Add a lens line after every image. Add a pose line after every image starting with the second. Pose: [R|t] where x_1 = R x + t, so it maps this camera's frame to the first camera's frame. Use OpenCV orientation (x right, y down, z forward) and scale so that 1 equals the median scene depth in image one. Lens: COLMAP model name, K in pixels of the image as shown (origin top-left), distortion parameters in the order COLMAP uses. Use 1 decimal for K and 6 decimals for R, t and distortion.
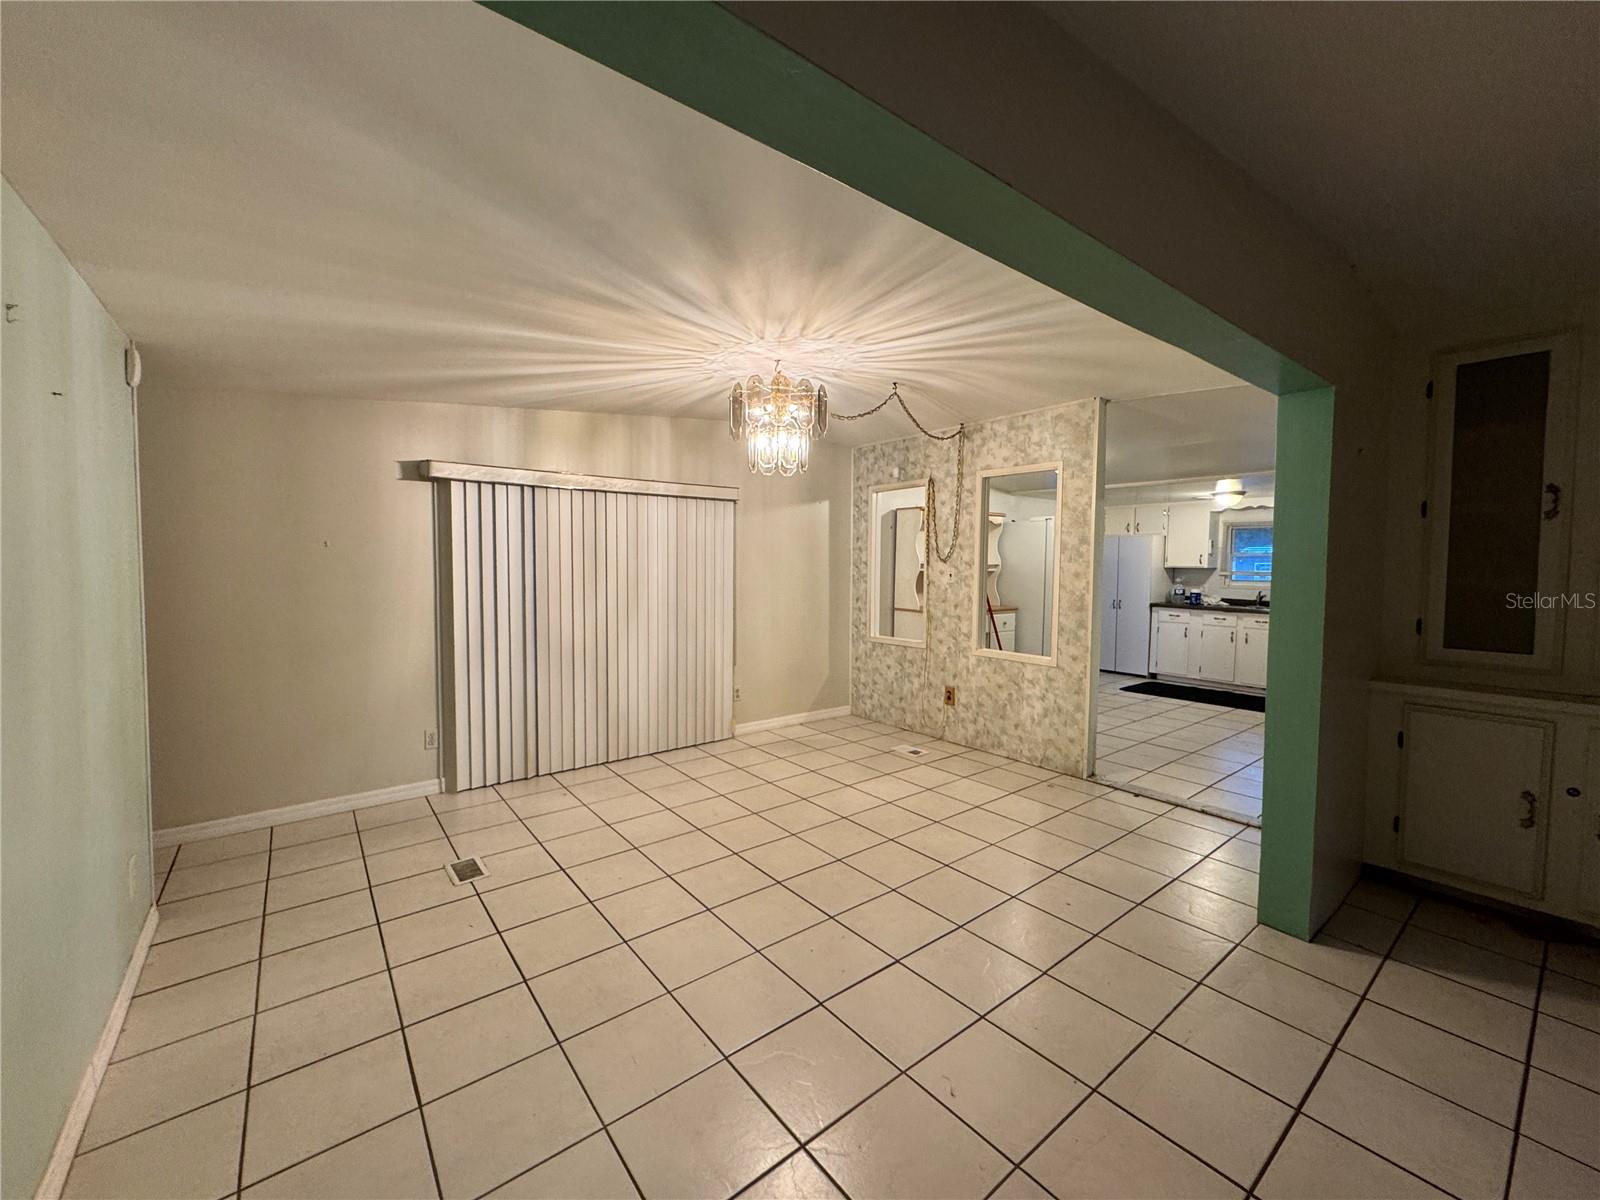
lens RADIAL K [[641.5, 0, 794.3], [0, 641.5, 598.5], [0, 0, 1]] dist [-0.004277, -0.000261]
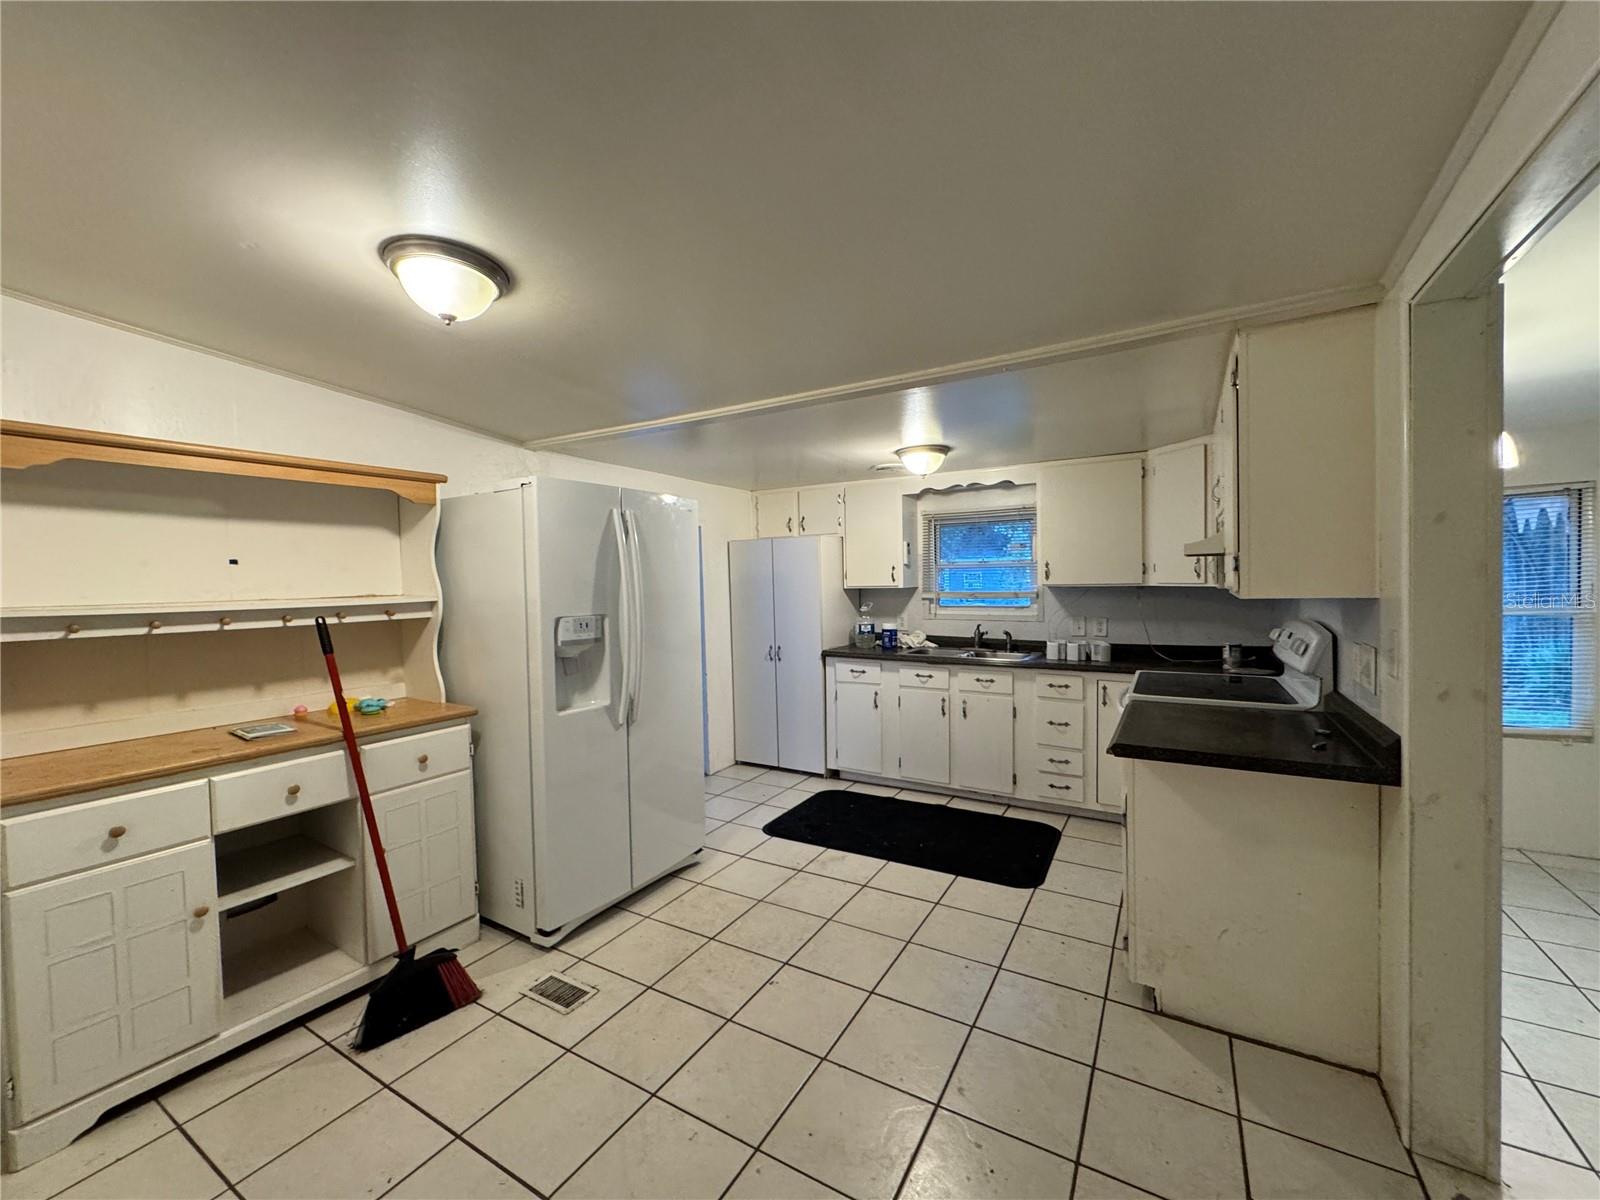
lens RADIAL K [[641.5, 0, 801.9], [0, 641.5, 598.4], [0, 0, 1]] dist [-0.004277, -0.000261]
pose [[0.930672, -0.038875, 0.363783, 0.332278], [0.049226, 0.998603, -0.019224, -0.030686], [-0.362528, 0.035799, 0.931285, 0.467311]]
